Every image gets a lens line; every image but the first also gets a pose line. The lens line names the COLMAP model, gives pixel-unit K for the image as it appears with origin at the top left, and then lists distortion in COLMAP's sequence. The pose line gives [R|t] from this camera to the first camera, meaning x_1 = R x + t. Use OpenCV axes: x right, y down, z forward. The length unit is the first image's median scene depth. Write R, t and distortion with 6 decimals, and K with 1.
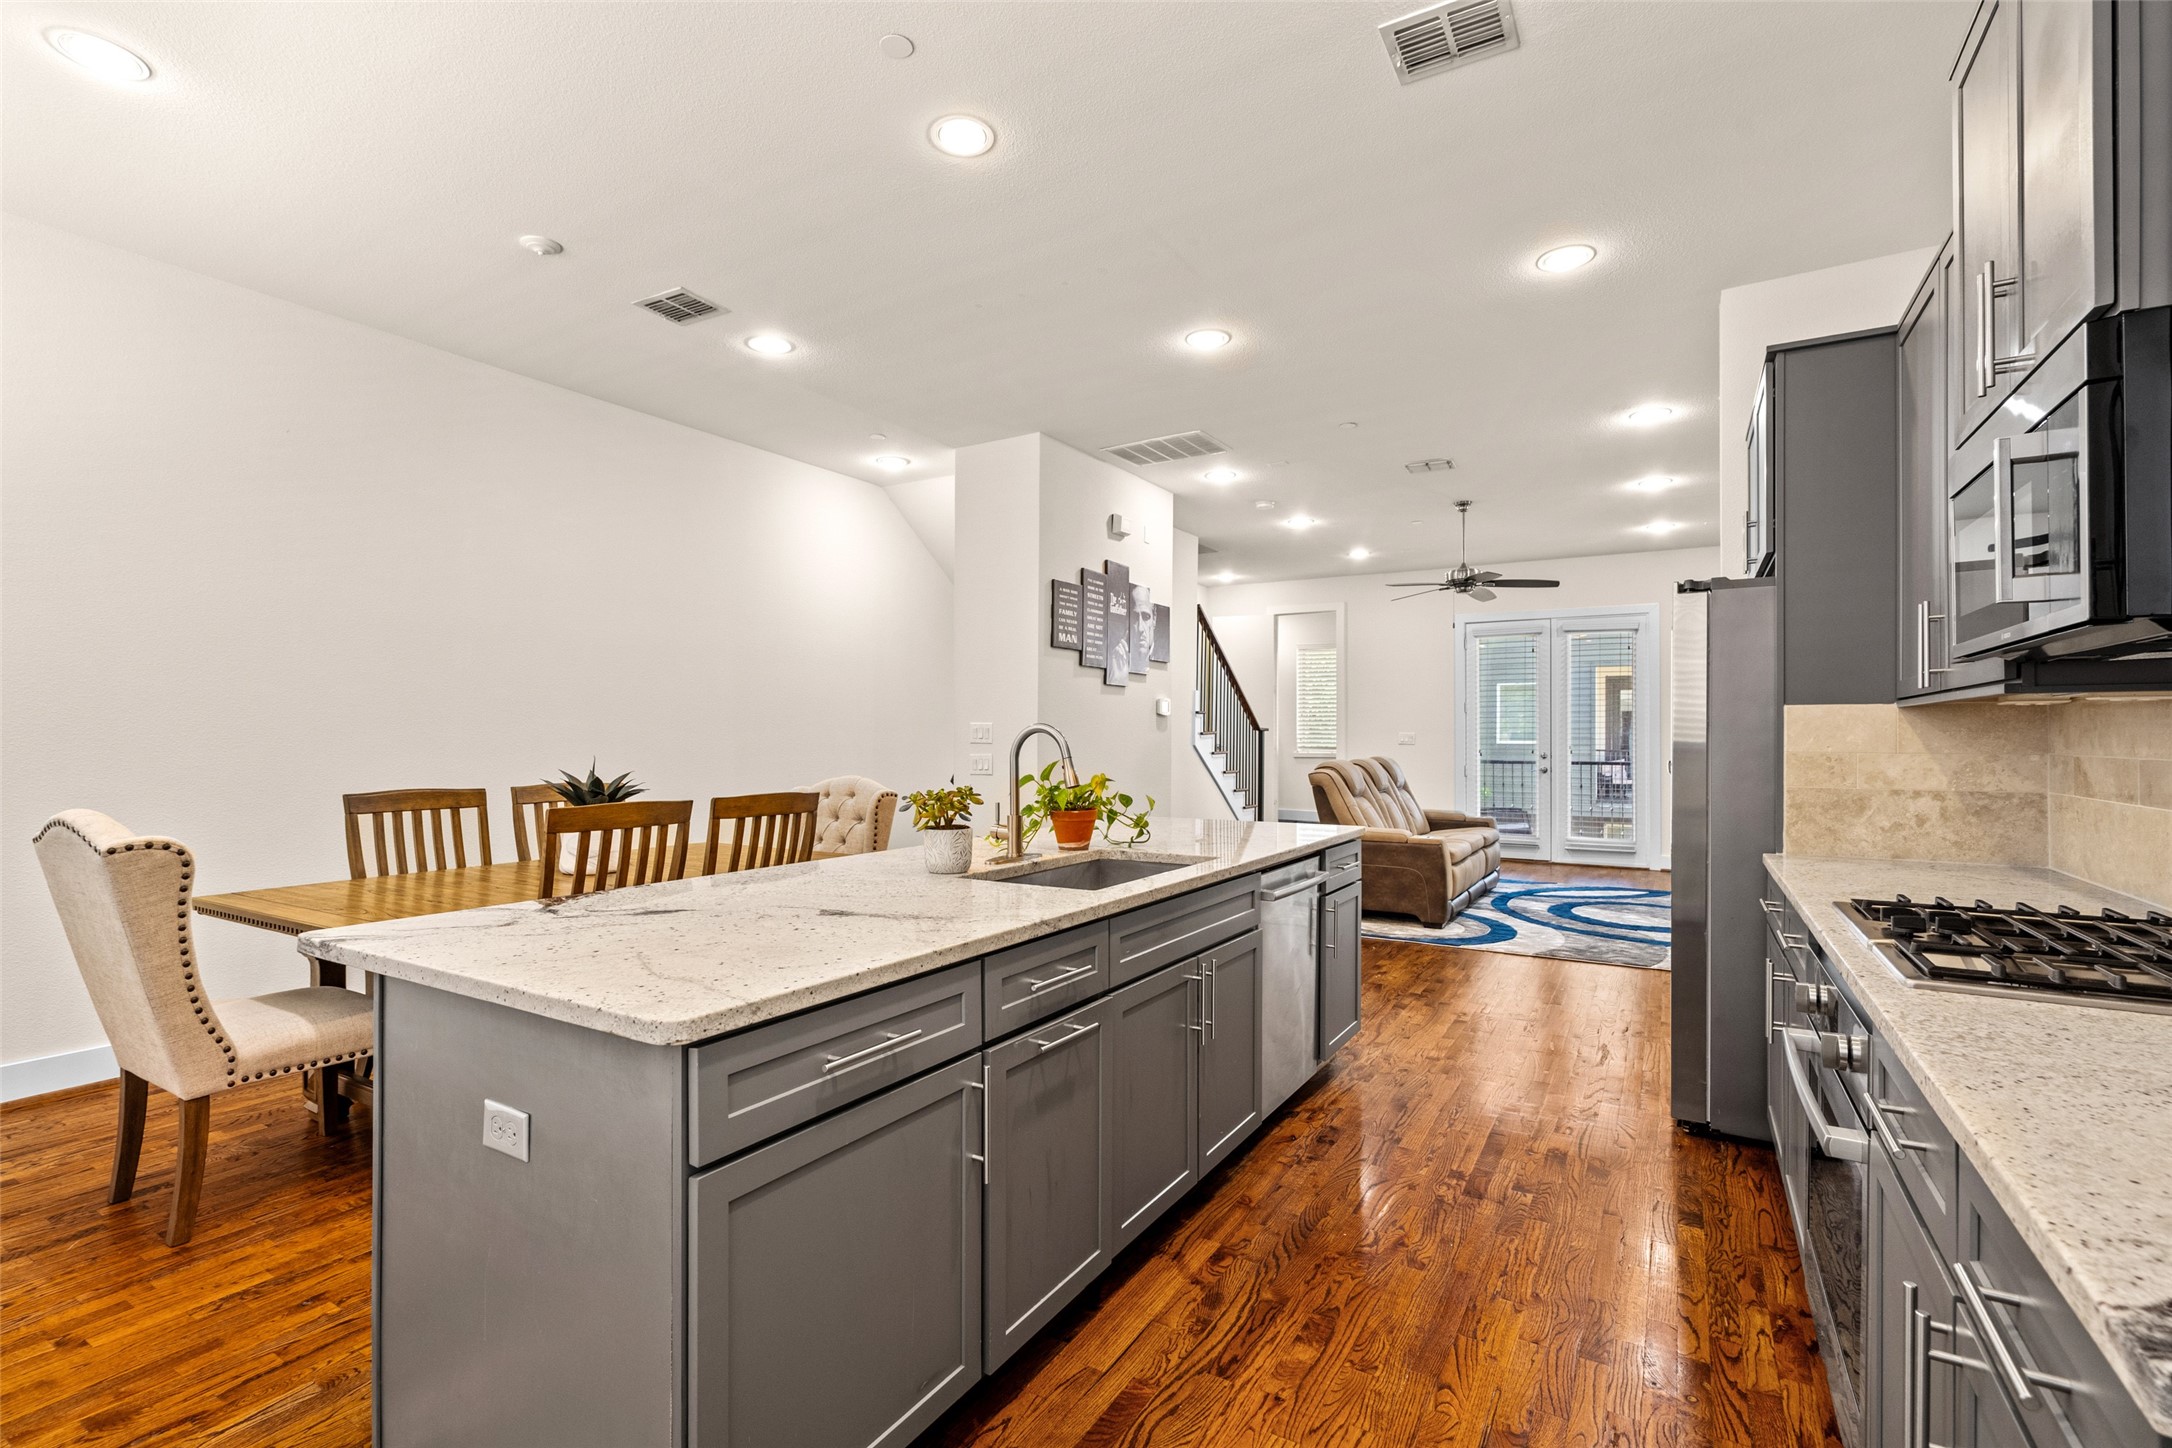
lens RADIAL K [[982.5, 0, 1077.0], [0, 982.5, 734.2], [0, 0, 1]] dist [-0.004558, 0.003194]
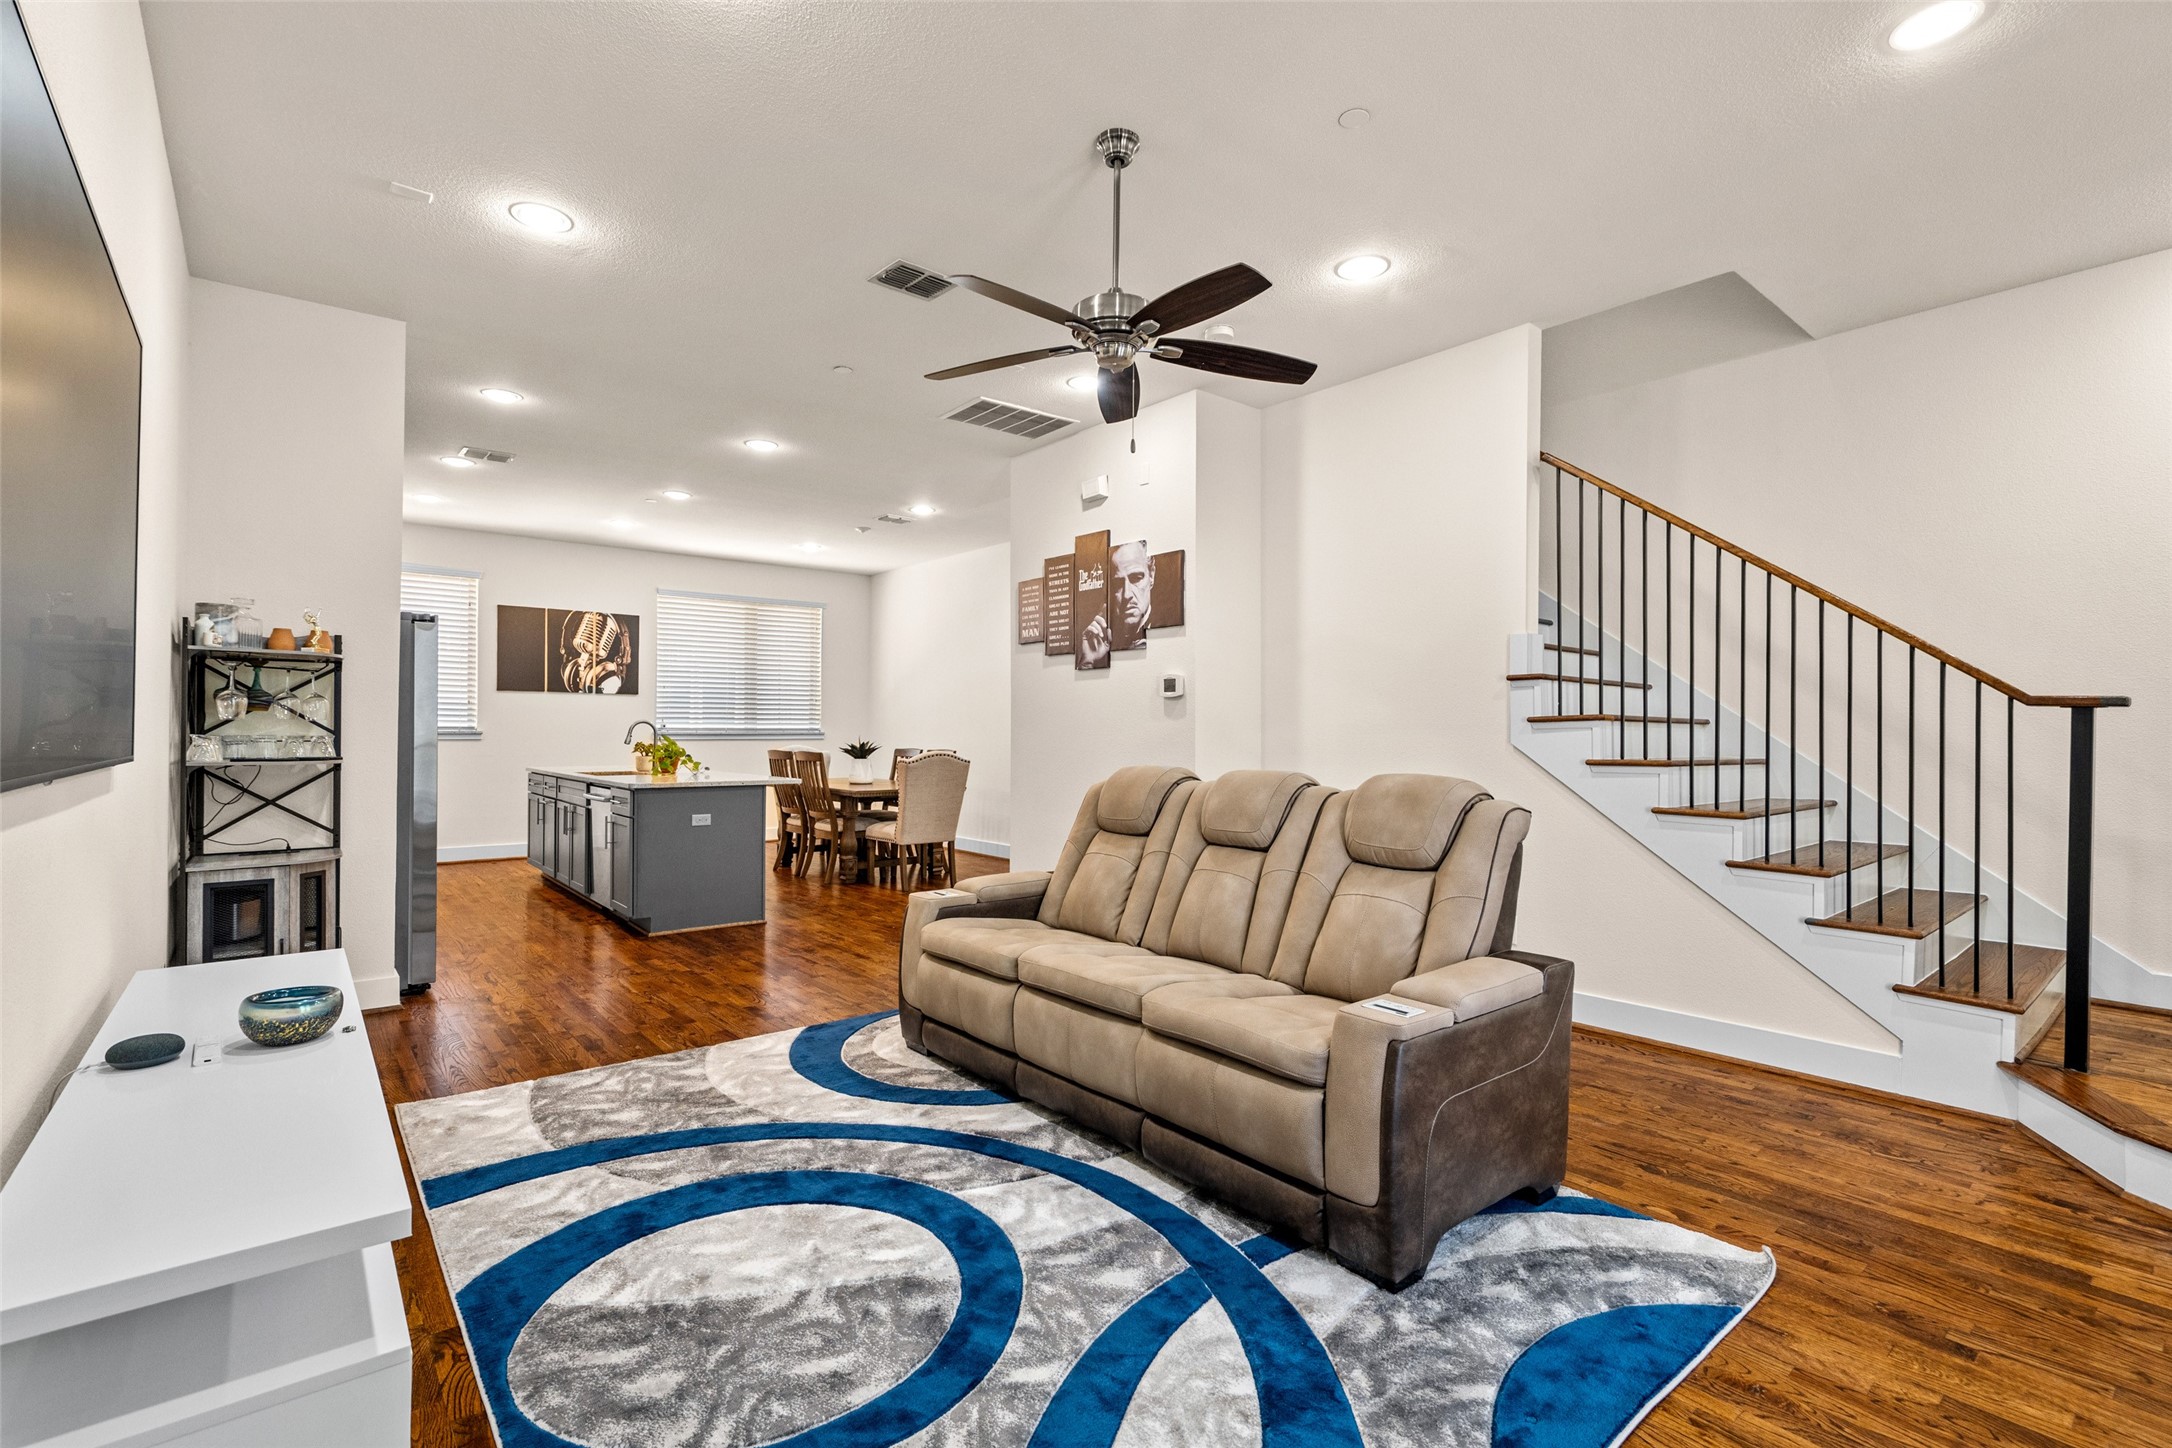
lens RADIAL K [[982.5, 0, 1084.8], [0, 982.5, 730.0], [0, 0, 1]] dist [-0.004558, 0.003194]
pose [[-0.321712, -0.004453, -0.946827, 1.845667], [-0.002946, 0.999989, -0.003702, 0.020609], [0.946833, 0.001598, -0.321721, 2.644183]]
